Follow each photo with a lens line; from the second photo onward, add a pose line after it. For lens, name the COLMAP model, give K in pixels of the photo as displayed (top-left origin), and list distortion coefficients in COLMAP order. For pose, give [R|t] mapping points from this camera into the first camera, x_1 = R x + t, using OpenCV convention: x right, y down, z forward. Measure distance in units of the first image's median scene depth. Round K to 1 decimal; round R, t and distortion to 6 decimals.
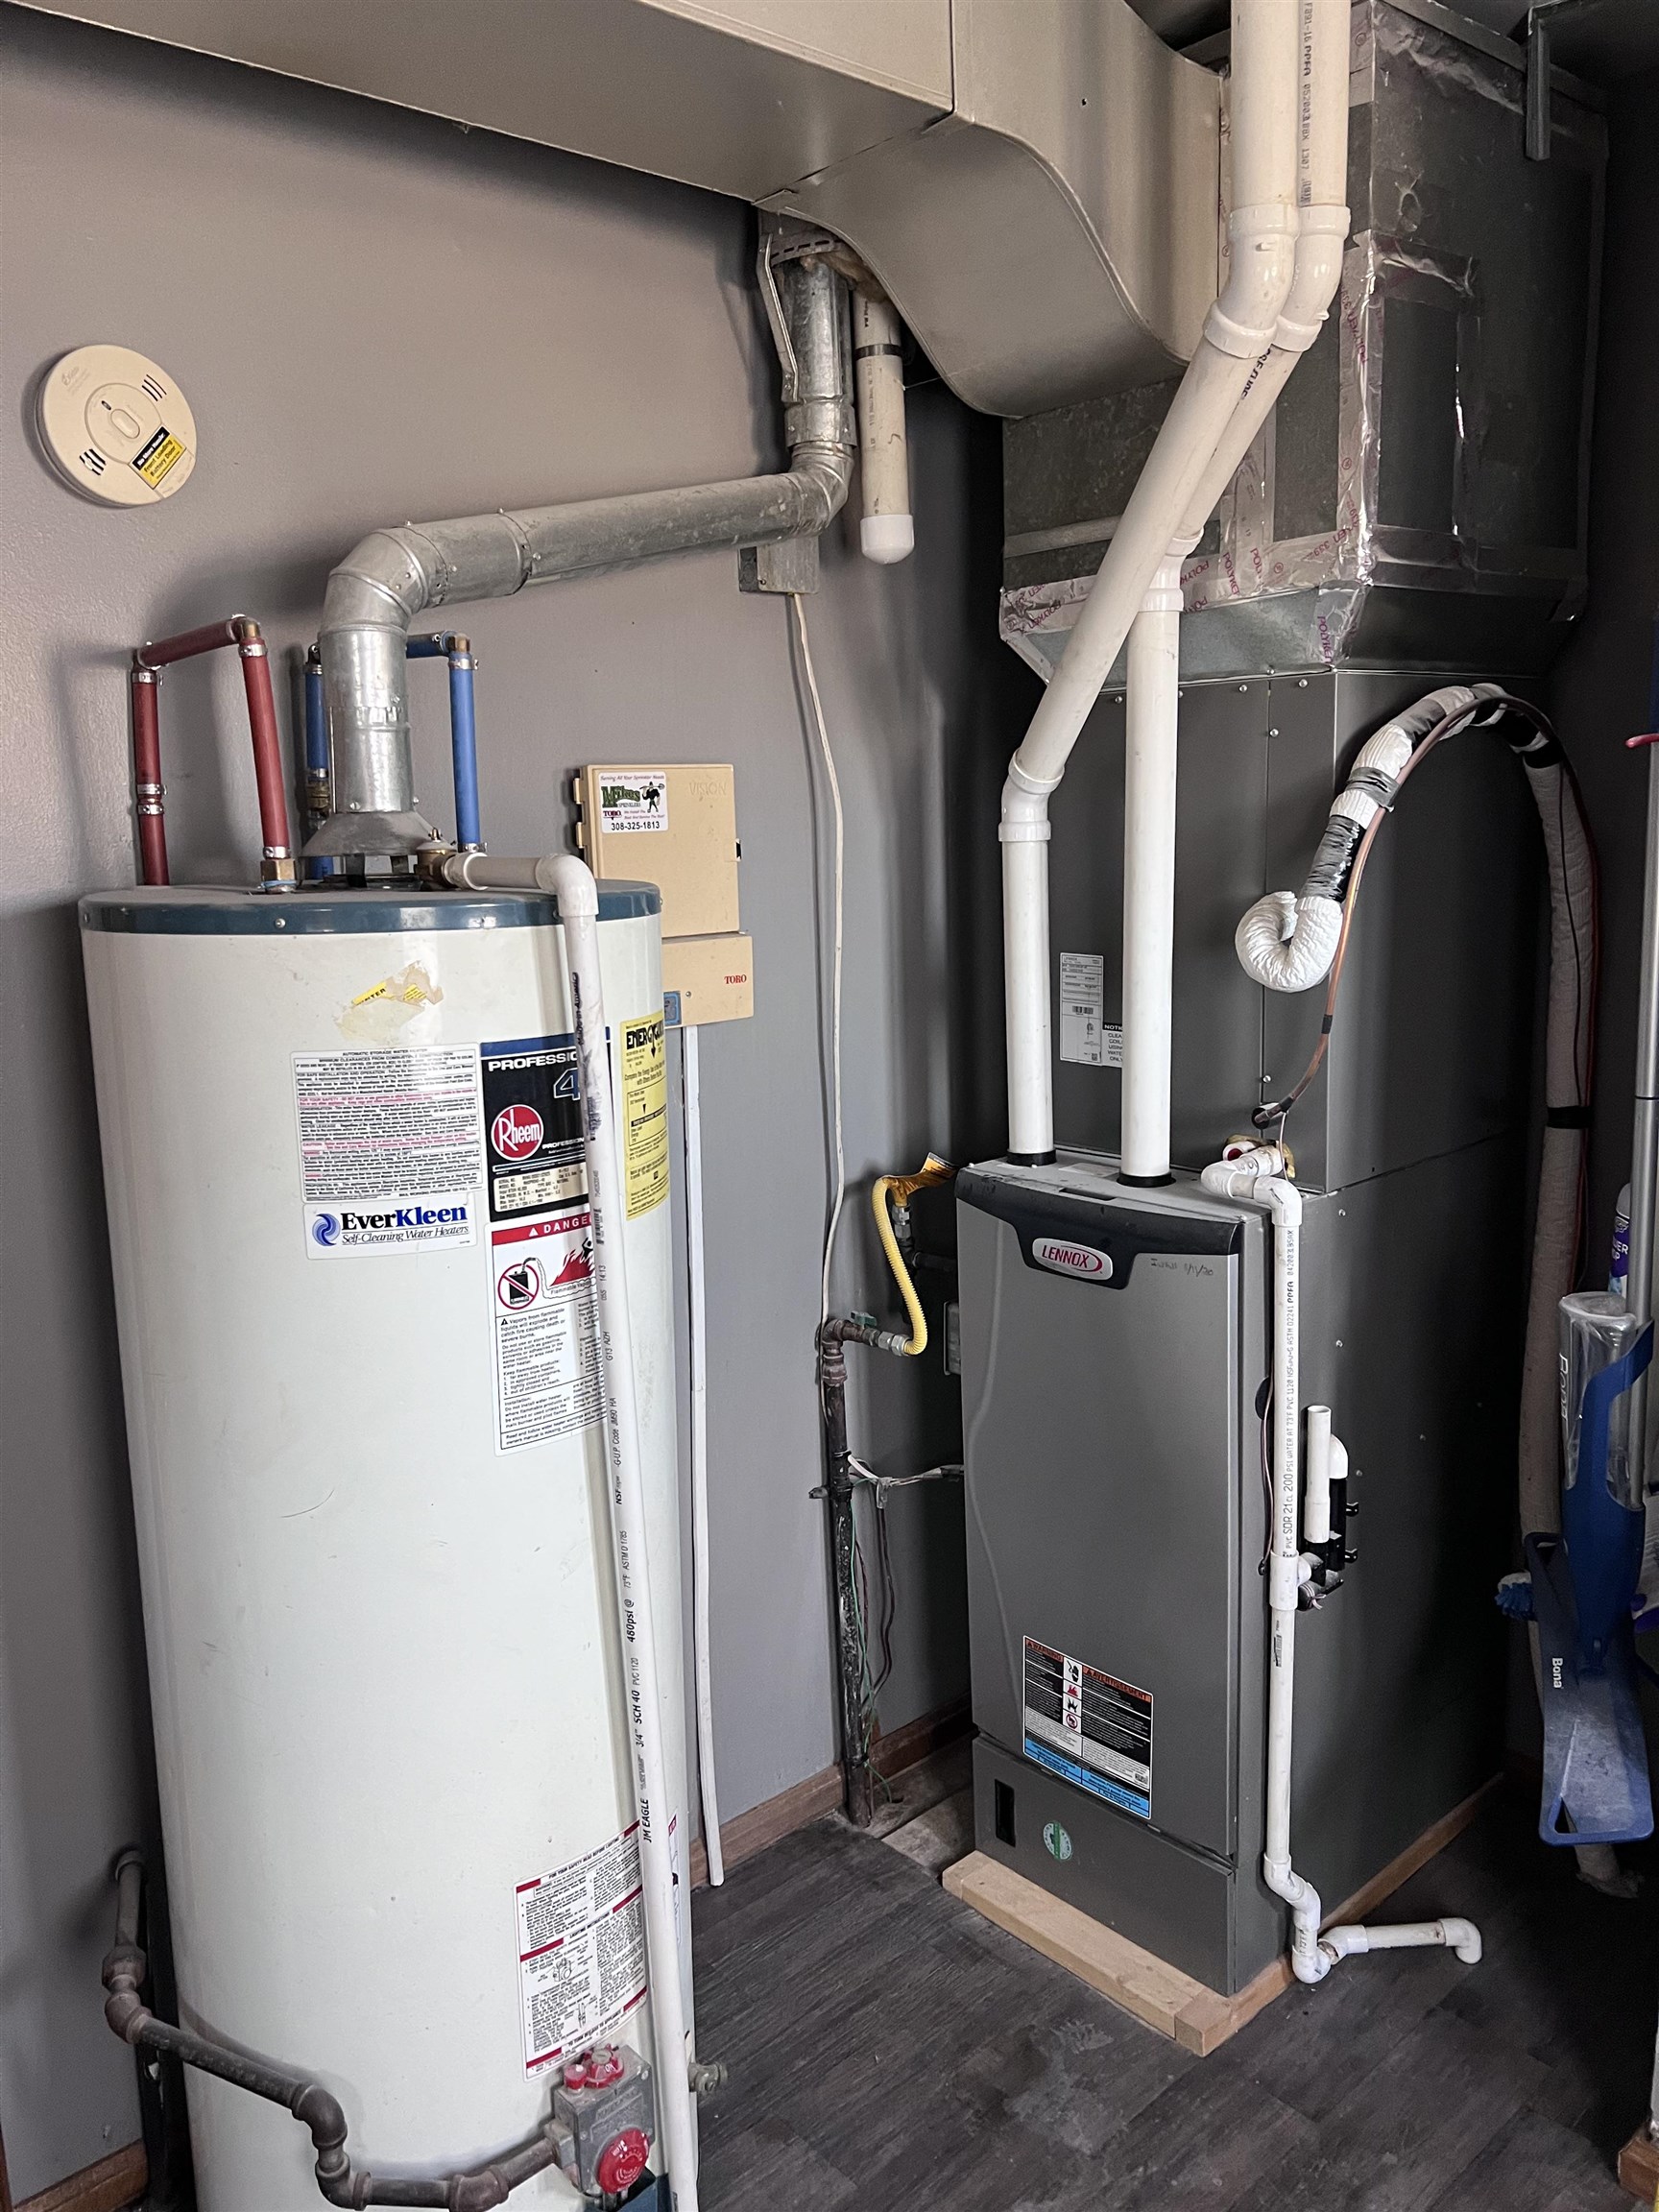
lens RADIAL K [[1666.4, 0, 830.7], [0, 1666.4, 1108.4], [0, 0, 1]] dist [0.053417, -0.061606]
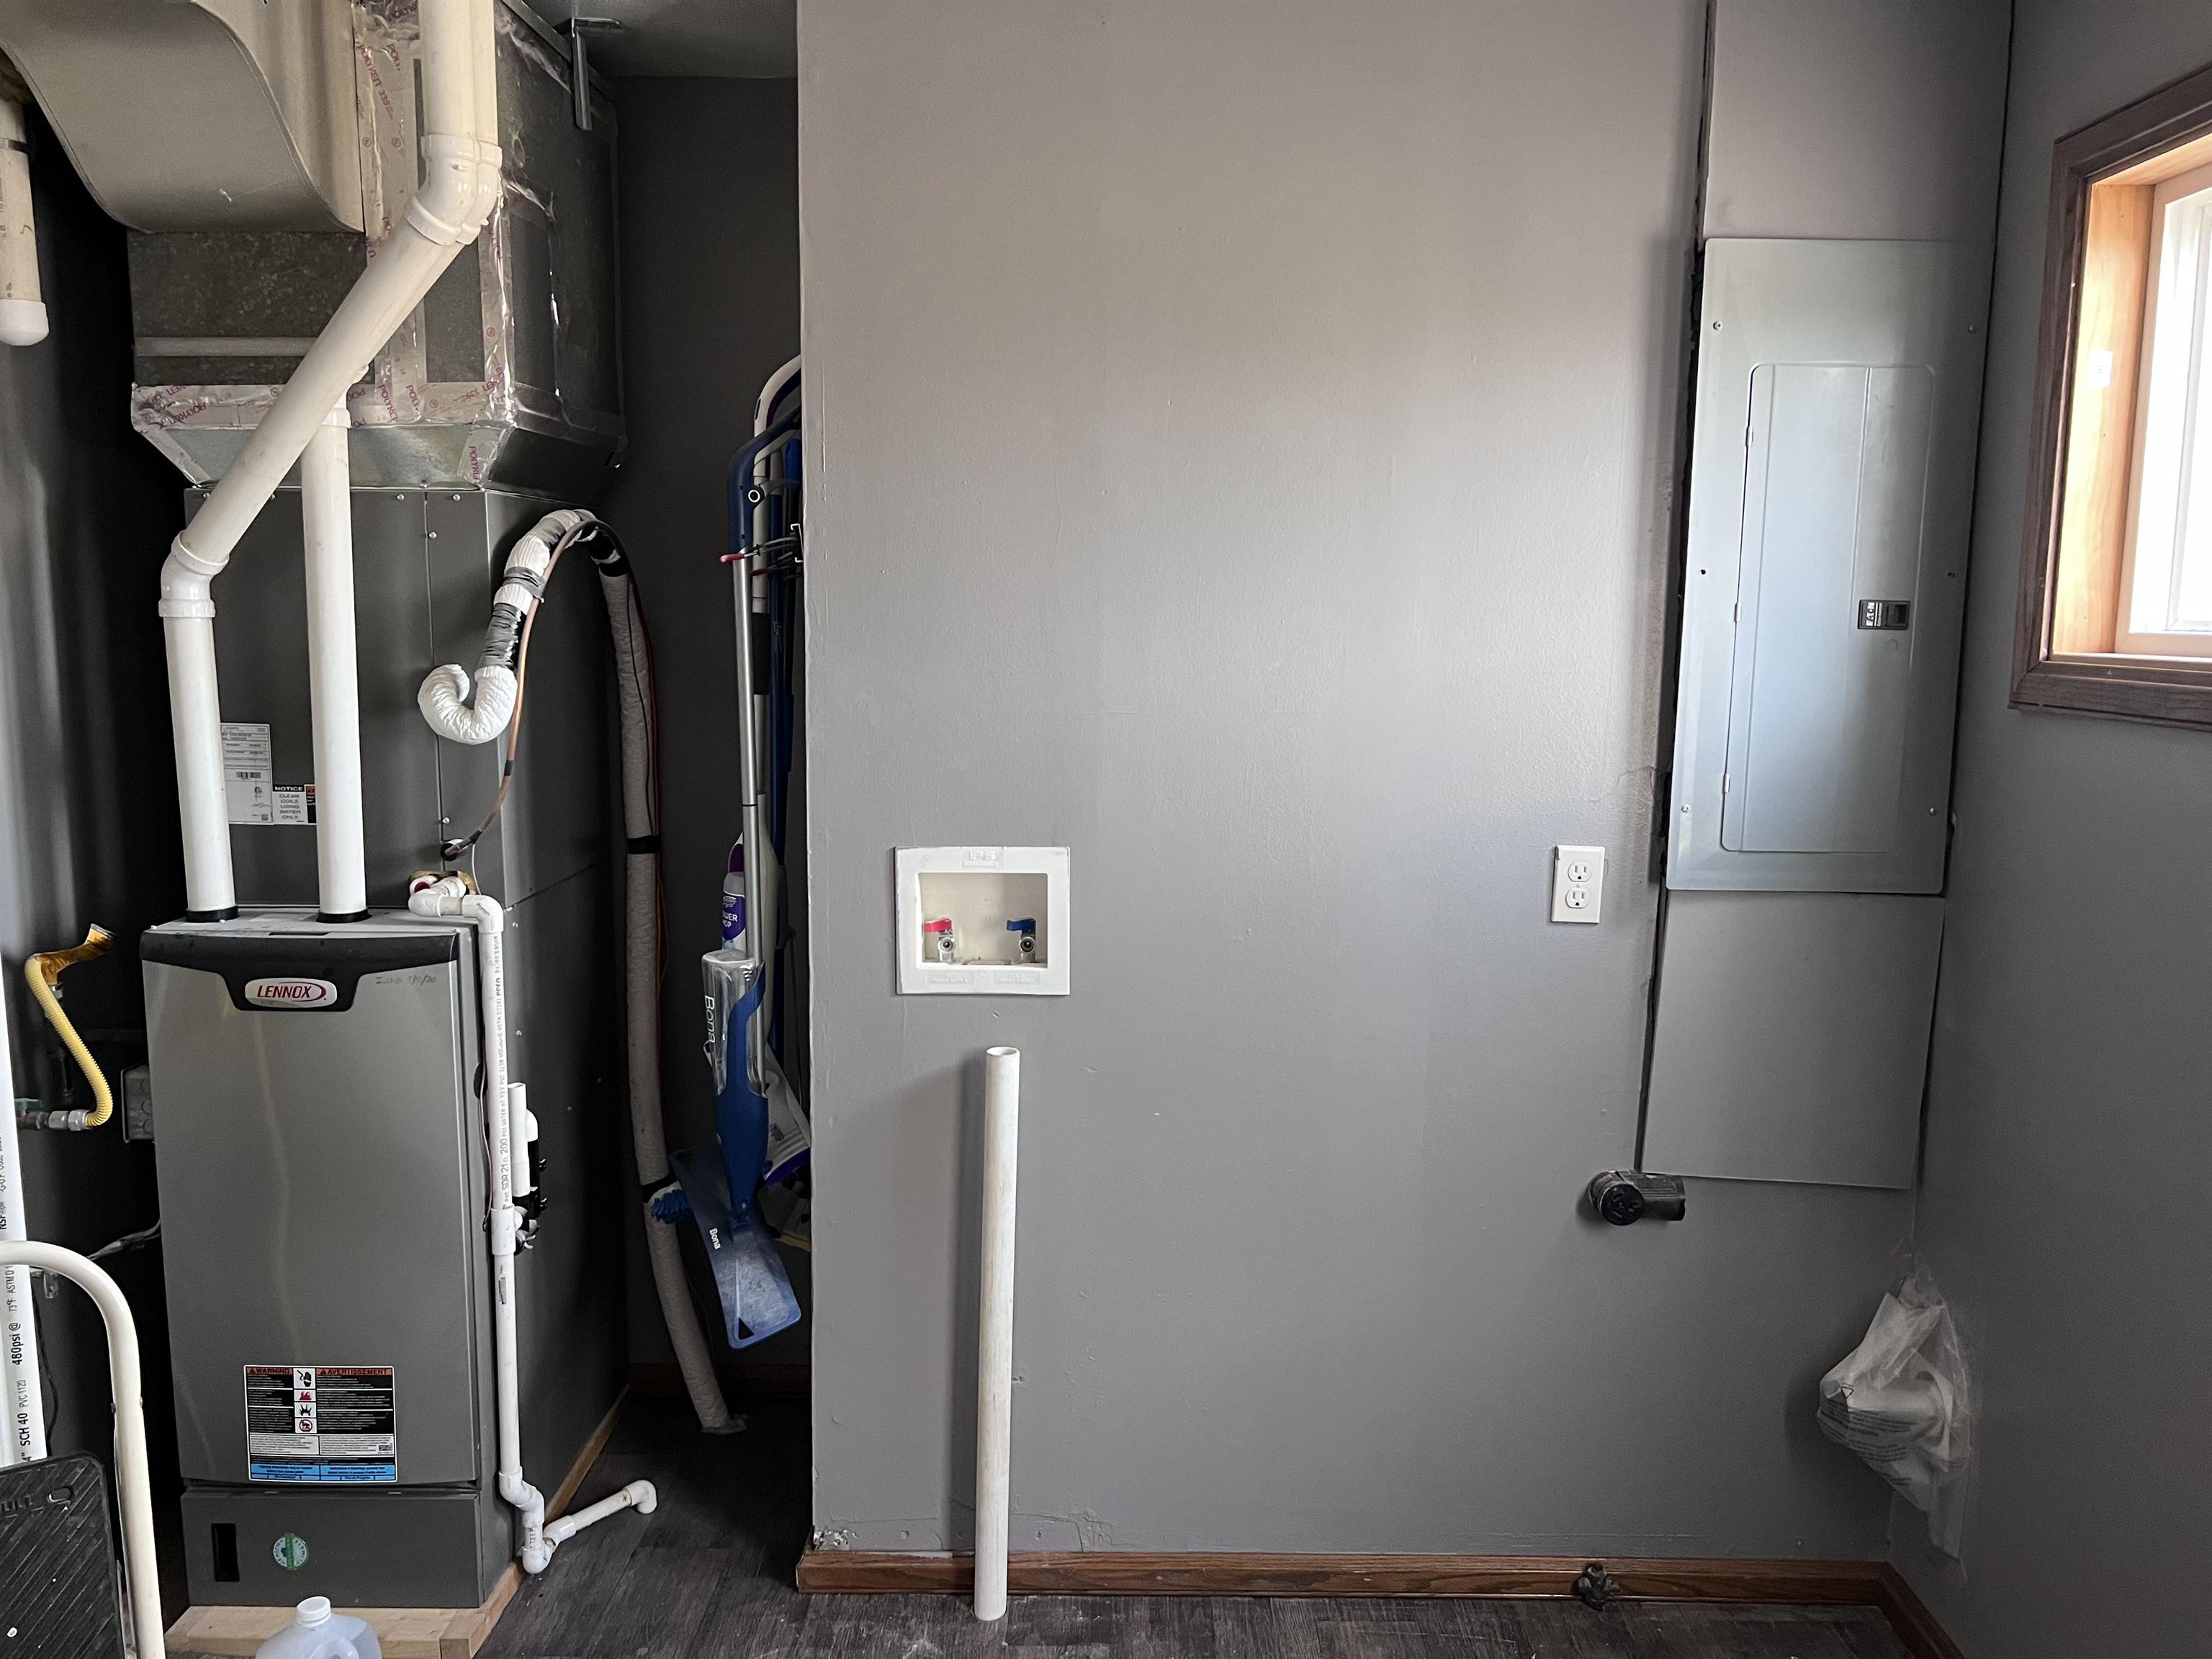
lens RADIAL K [[1666.4, 0, 1106.0], [0, 1666.4, 829.5], [0, 0, 1]] dist [0.053417, -0.061606]
pose [[0.680546, -0.062133, 0.730066, -0.297679], [0.107558, 0.994076, -0.015661, 0.058814], [-0.724768, 0.089182, 0.683197, -0.166487]]
